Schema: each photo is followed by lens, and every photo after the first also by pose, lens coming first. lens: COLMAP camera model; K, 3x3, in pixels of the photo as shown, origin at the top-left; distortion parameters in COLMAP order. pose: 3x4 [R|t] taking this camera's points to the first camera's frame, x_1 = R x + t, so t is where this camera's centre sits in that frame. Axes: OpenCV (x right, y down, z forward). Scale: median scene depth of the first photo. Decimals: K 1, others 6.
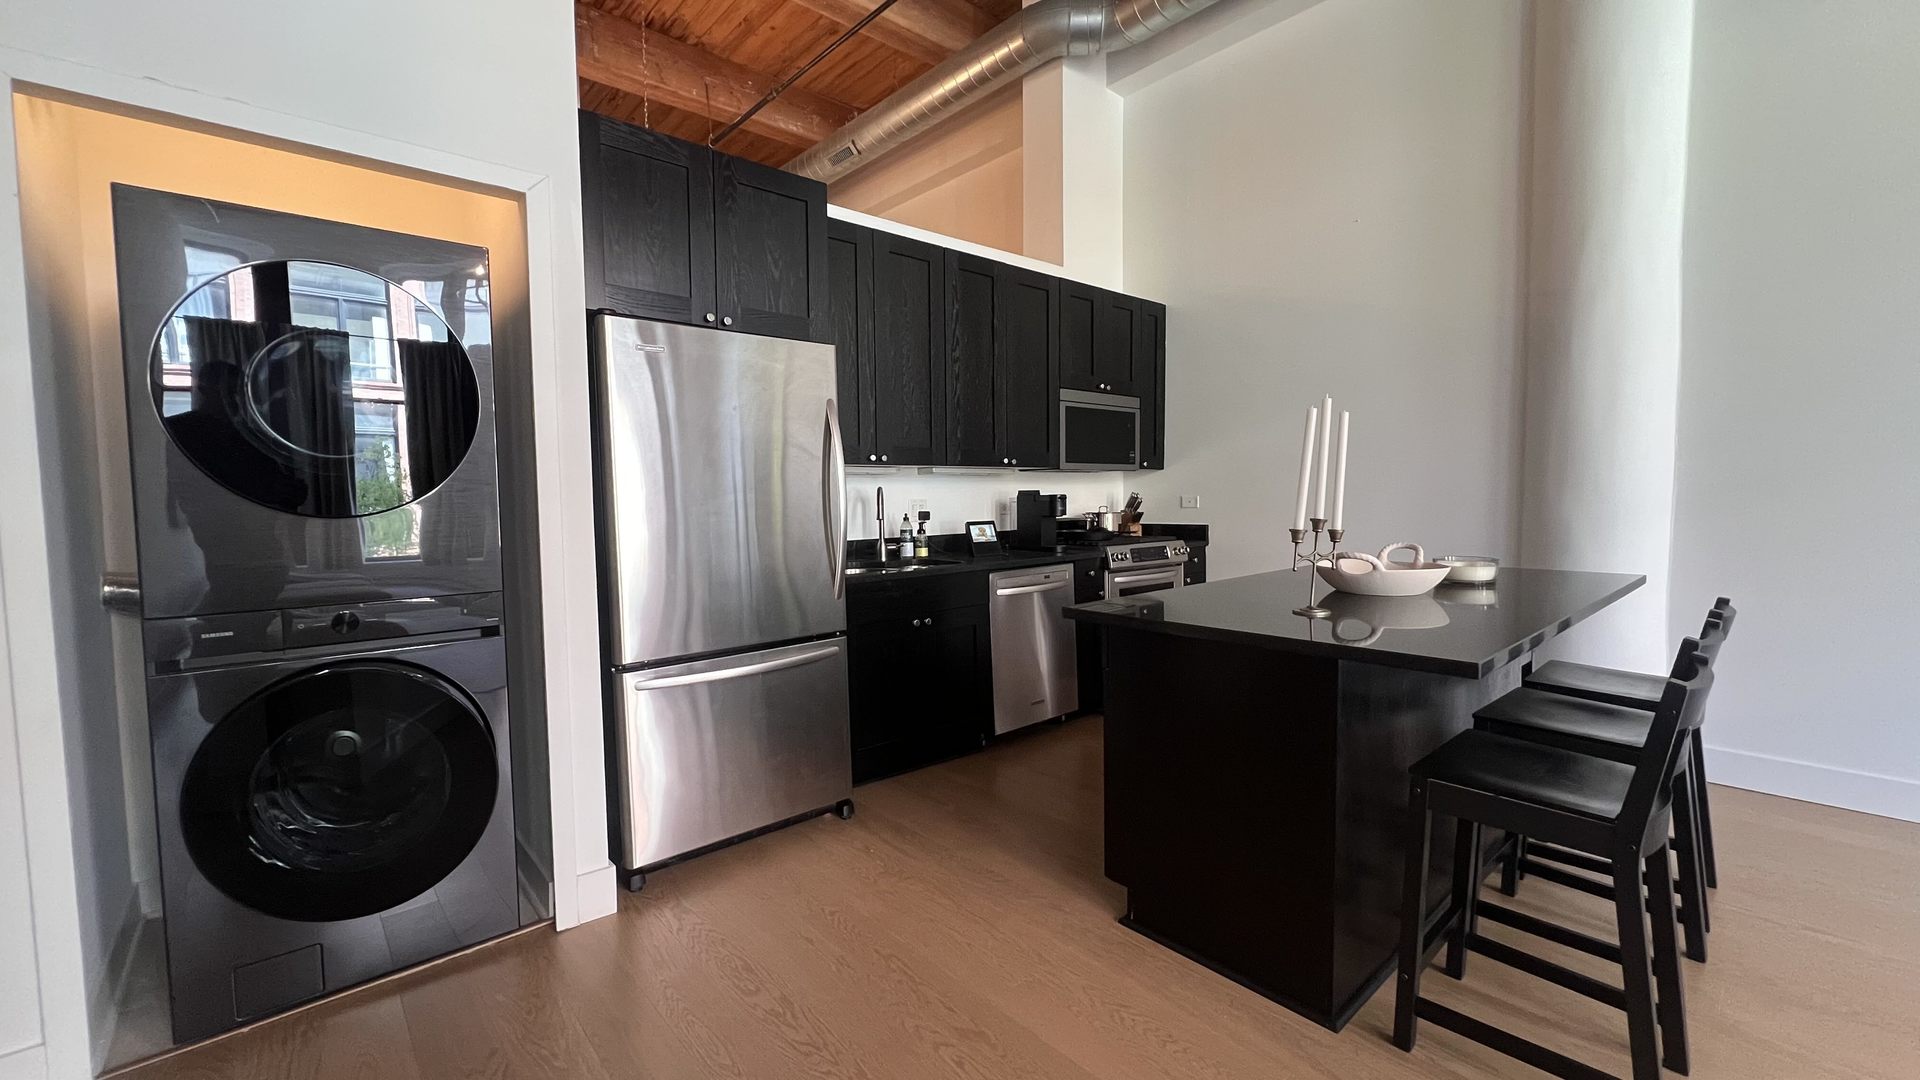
lens RADIAL K [[773.2, 0, 959.6], [0, 773.2, 539.9], [0, 0, 1]] dist [0.000077, -0.000123]
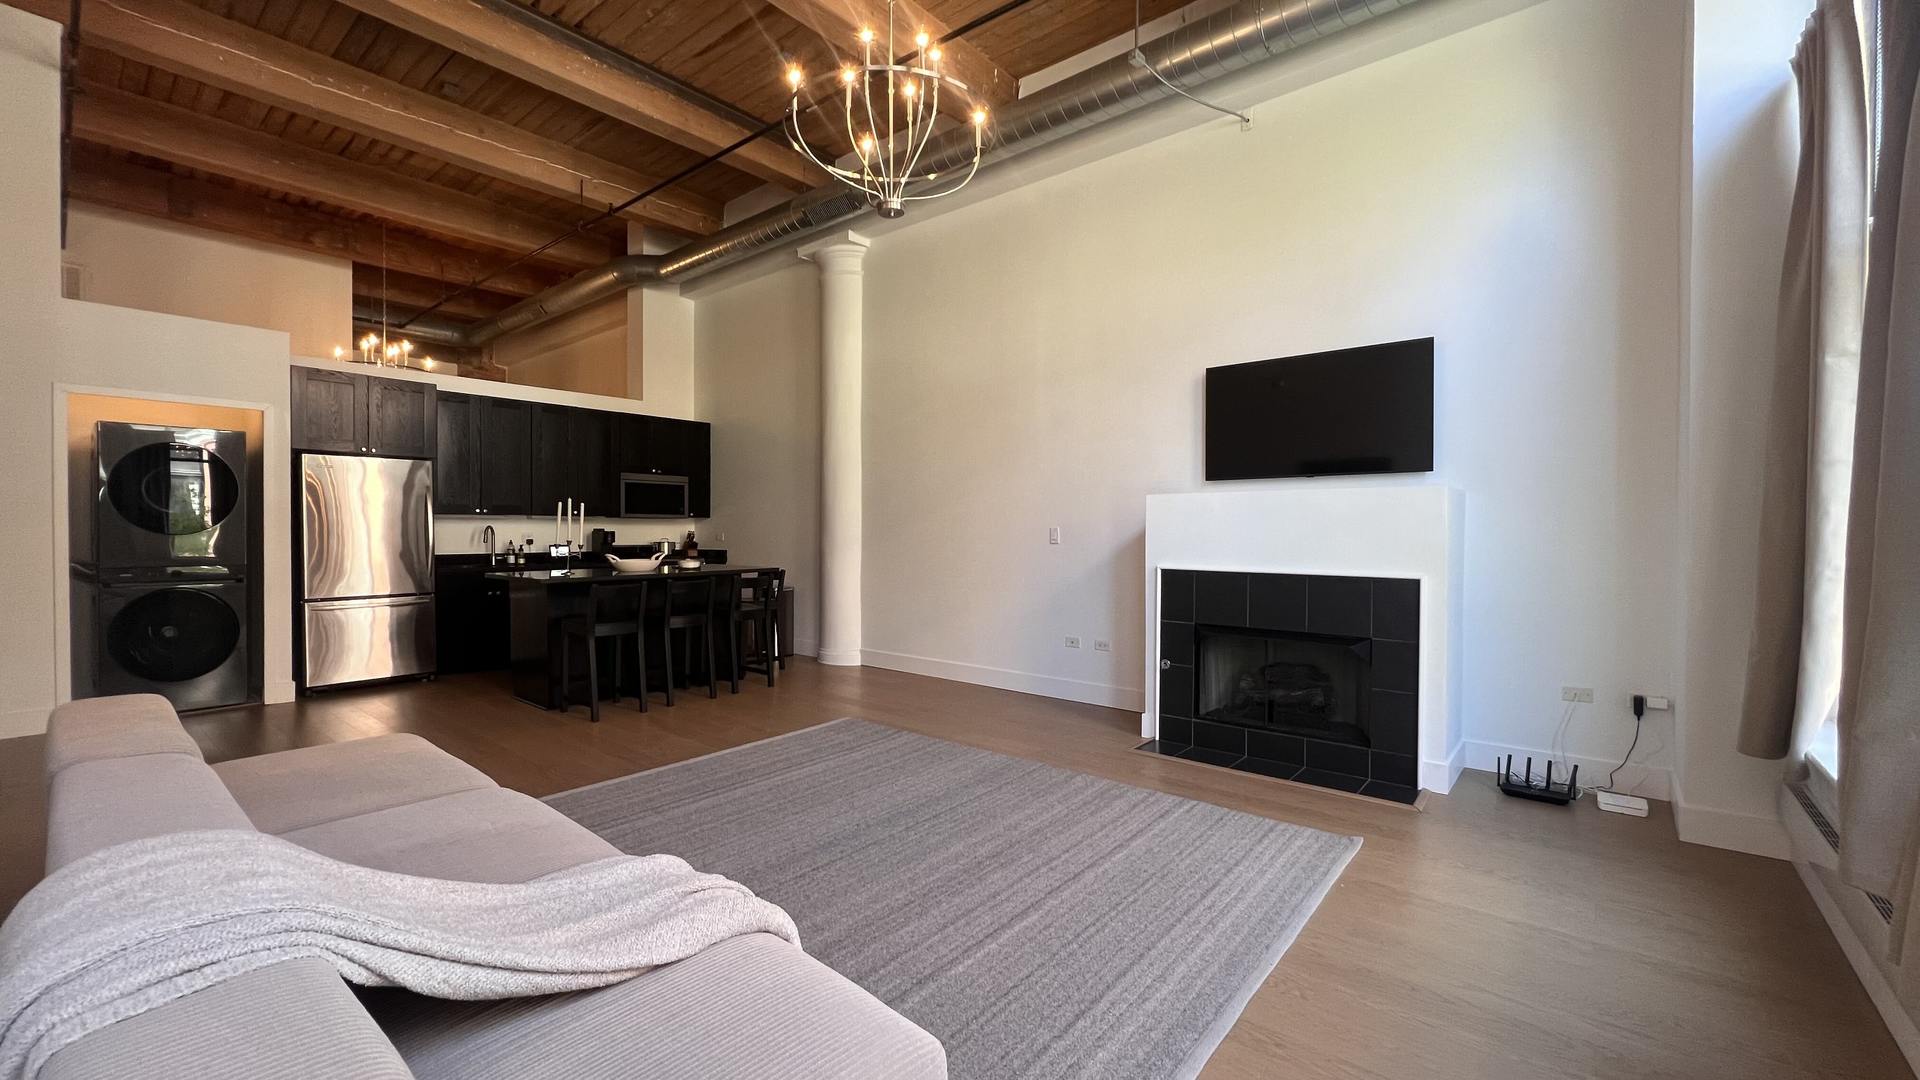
lens RADIAL K [[771.8, 0, 962.1], [0, 771.8, 538.7], [0, 0, 1]] dist [-0.001225, 0.000049]
pose [[0.988238, 0.015202, 0.152163, 0.635227], [-0.007923, 0.998800, -0.048328, 0.038055], [-0.152715, 0.046554, 0.987173, -0.880311]]
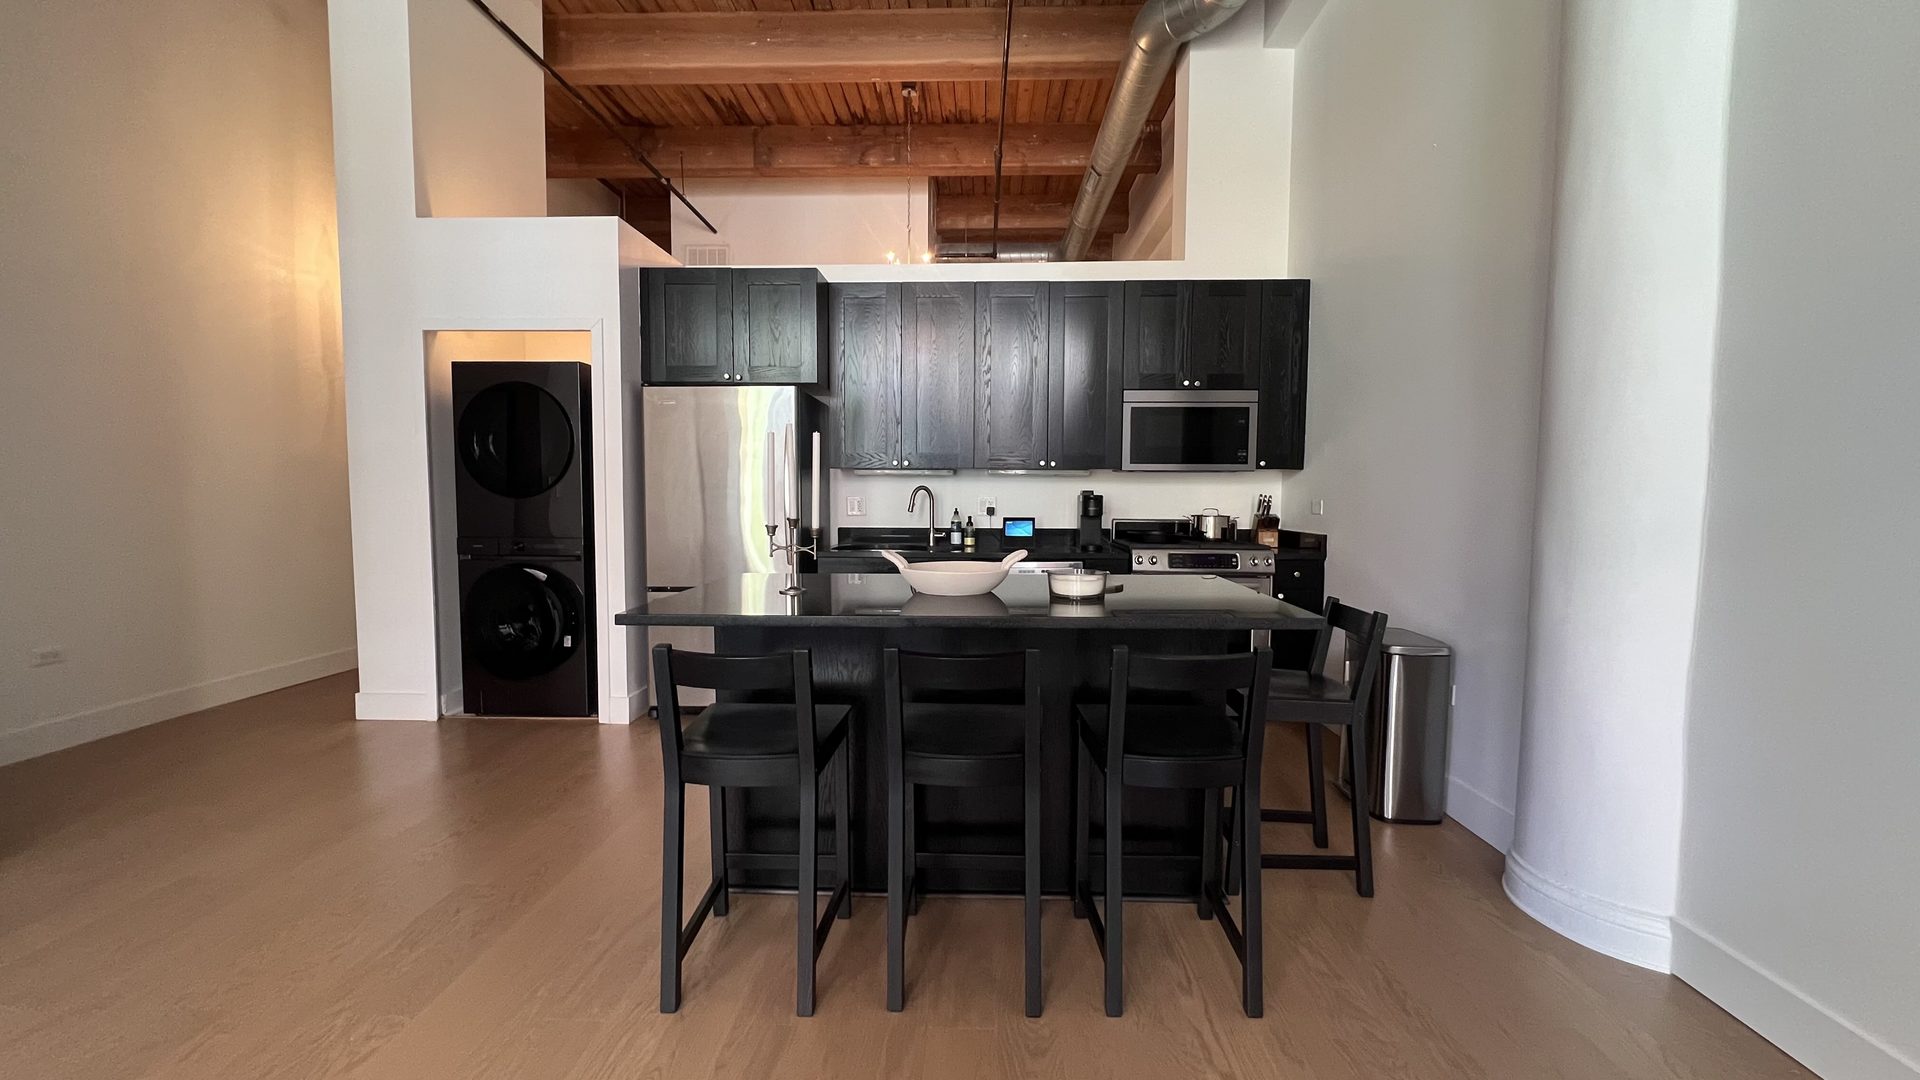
lens RADIAL K [[773.2, 0, 959.5], [0, 773.2, 539.1], [0, 0, 1]] dist [0.000077, -0.000123]
pose [[0.727104, 0.060977, -0.683814, 0.665871], [-0.054229, 0.998037, 0.031335, -0.021324], [0.684382, 0.014299, 0.728983, 0.113911]]
